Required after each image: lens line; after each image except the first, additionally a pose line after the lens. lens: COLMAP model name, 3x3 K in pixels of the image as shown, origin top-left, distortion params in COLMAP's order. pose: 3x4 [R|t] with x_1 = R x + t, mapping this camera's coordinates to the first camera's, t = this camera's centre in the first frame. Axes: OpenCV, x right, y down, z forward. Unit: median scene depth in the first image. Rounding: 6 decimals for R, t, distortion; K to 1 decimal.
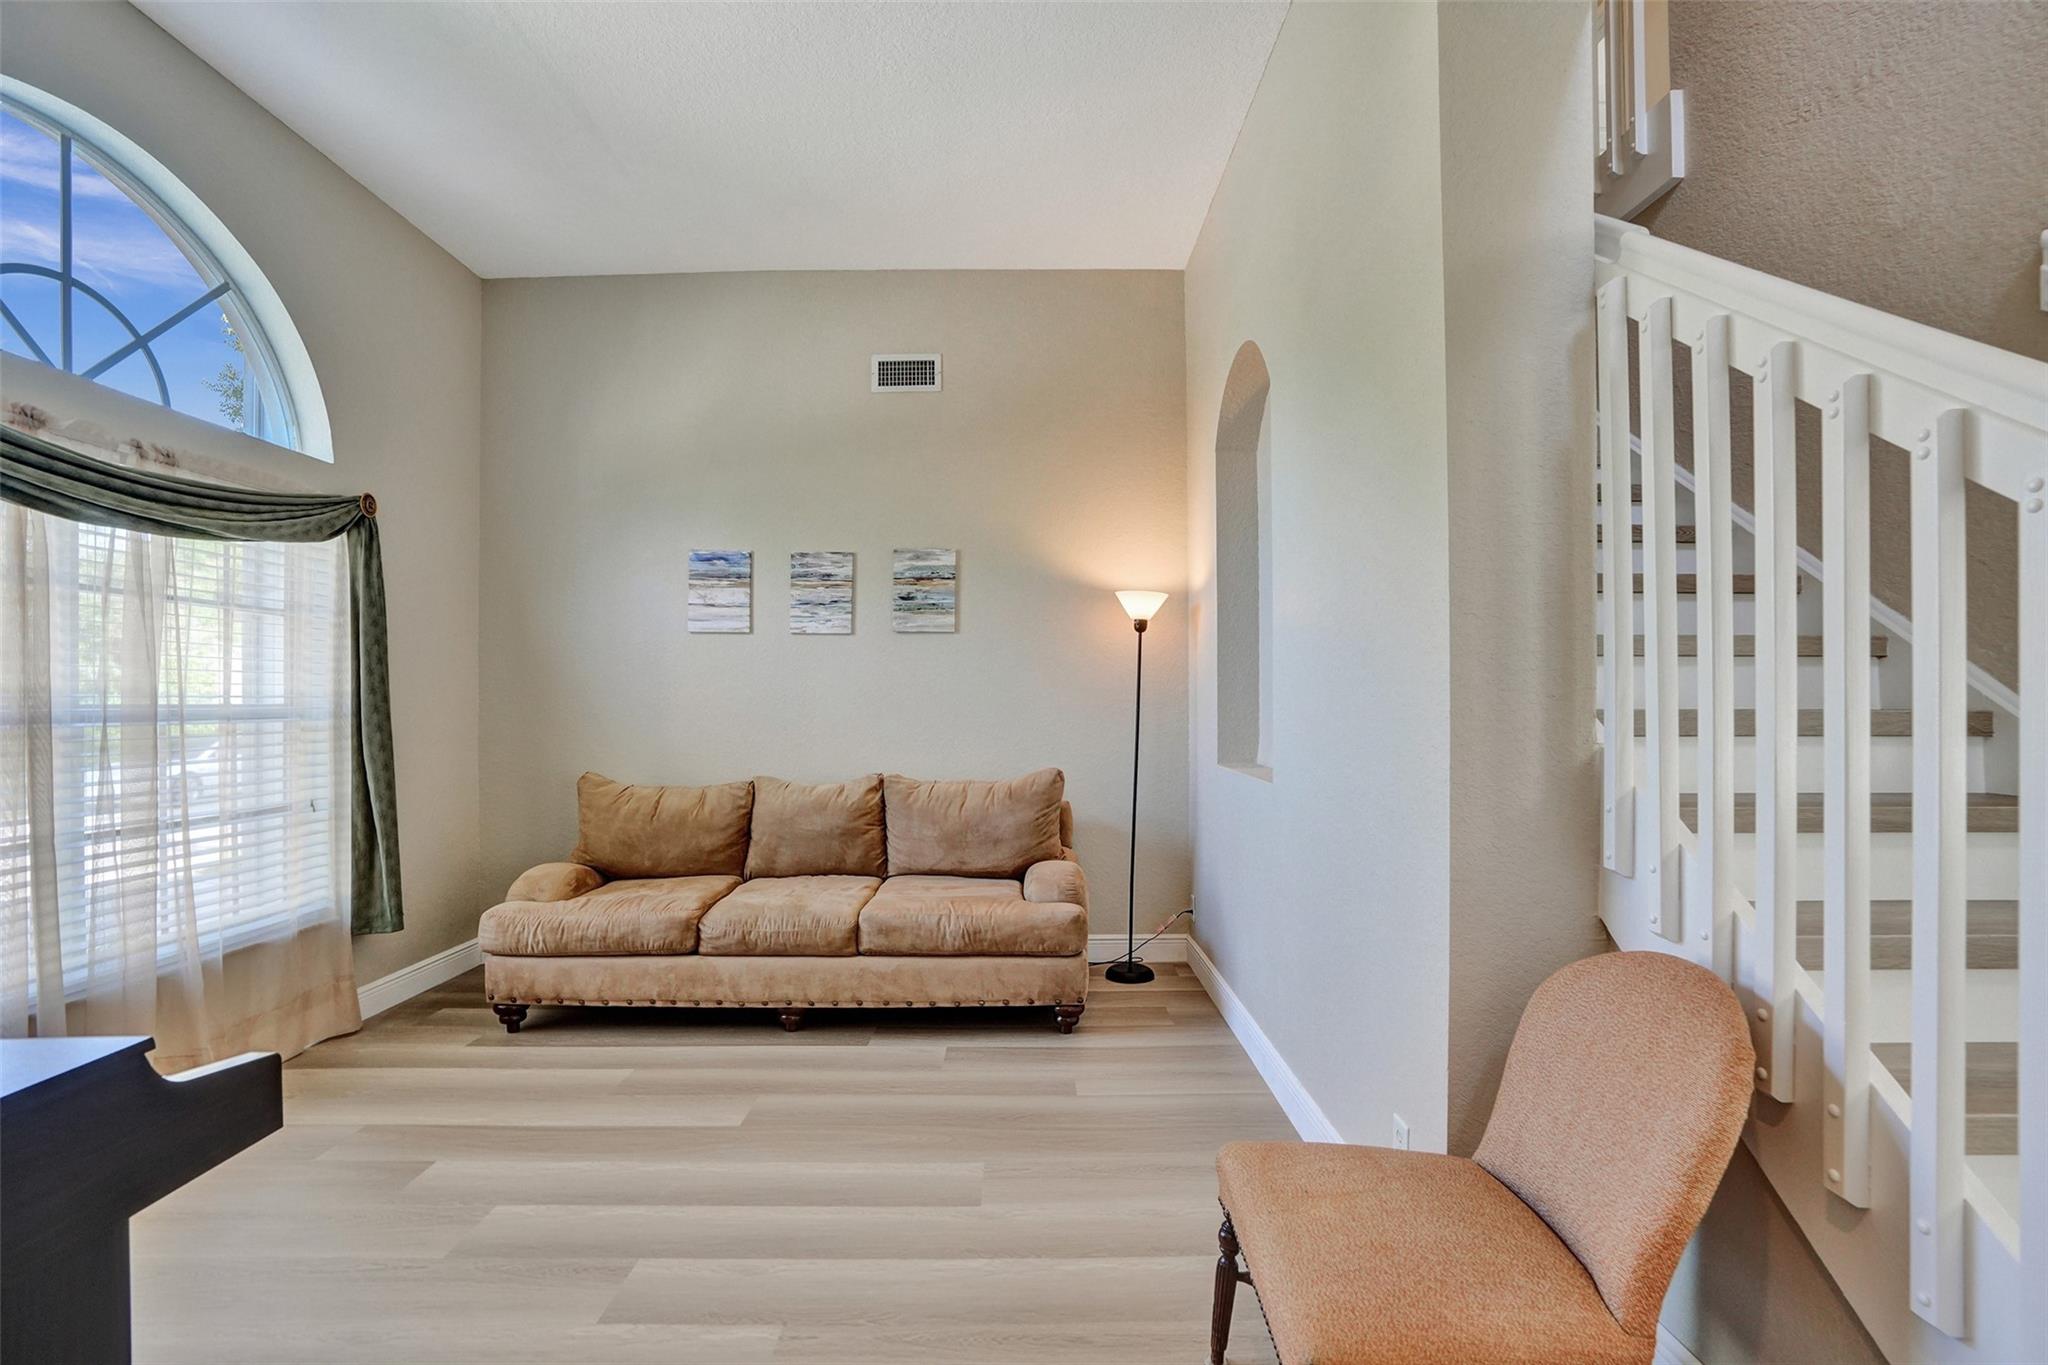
lens RADIAL K [[948.4, 0, 1025.2], [0, 948.4, 700.2], [0, 0, 1]] dist [-0.048417, 0.011760]
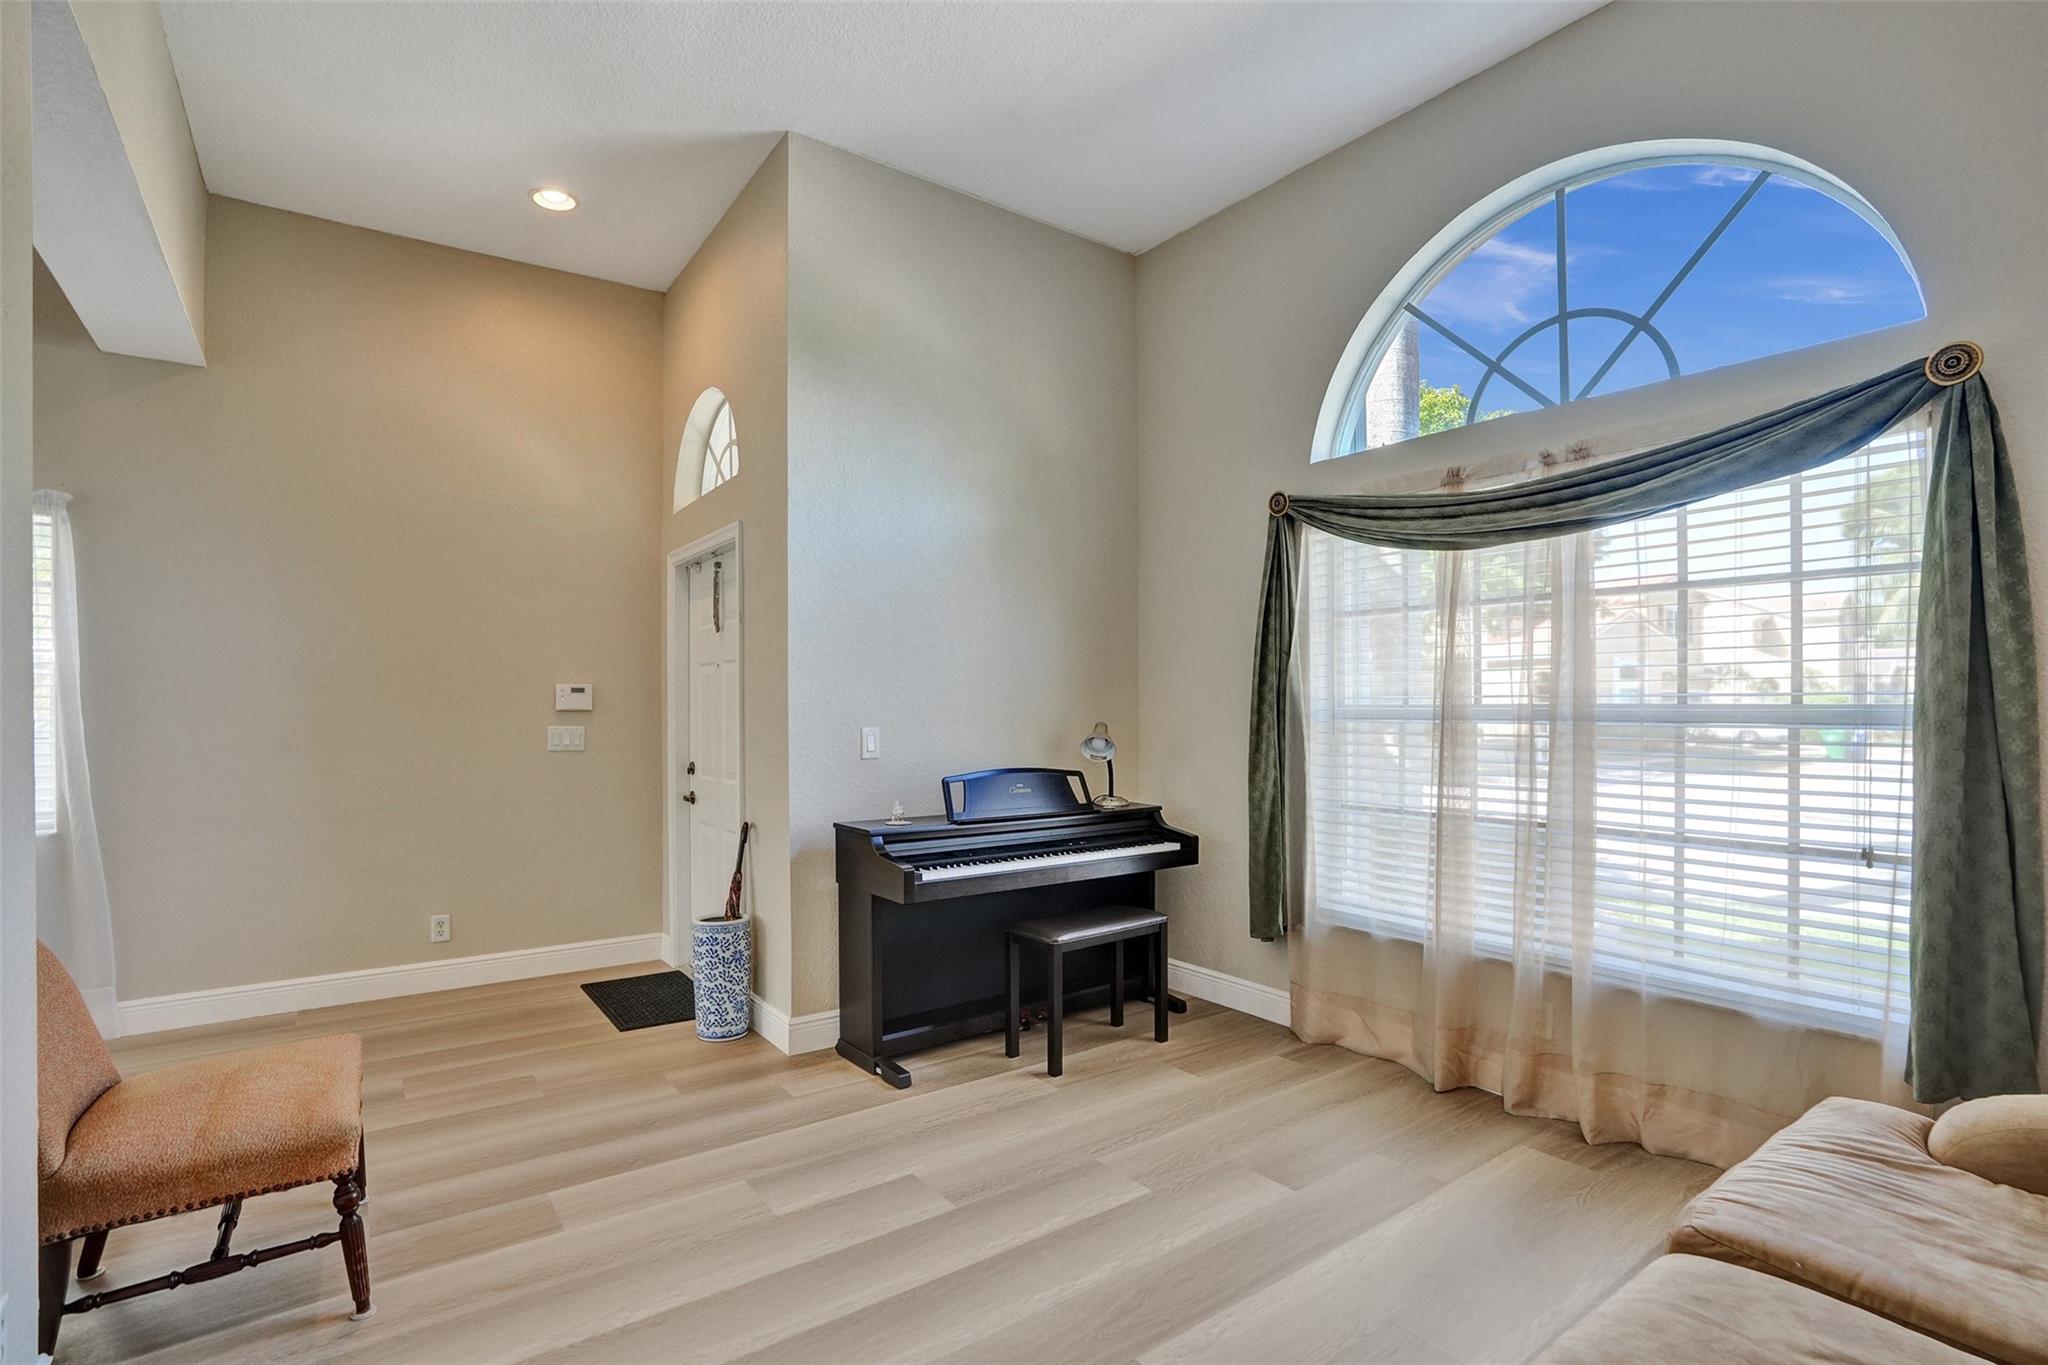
lens RADIAL K [[948.4, 0, 1018.2], [0, 948.4, 715.2], [0, 0, 1]] dist [-0.048417, 0.011760]
pose [[-0.810195, 0.005180, -0.586137, 0.126655], [0.008249, 0.999963, -0.002565, 0.012696], [0.586102, -0.006913, -0.810208, 1.399345]]
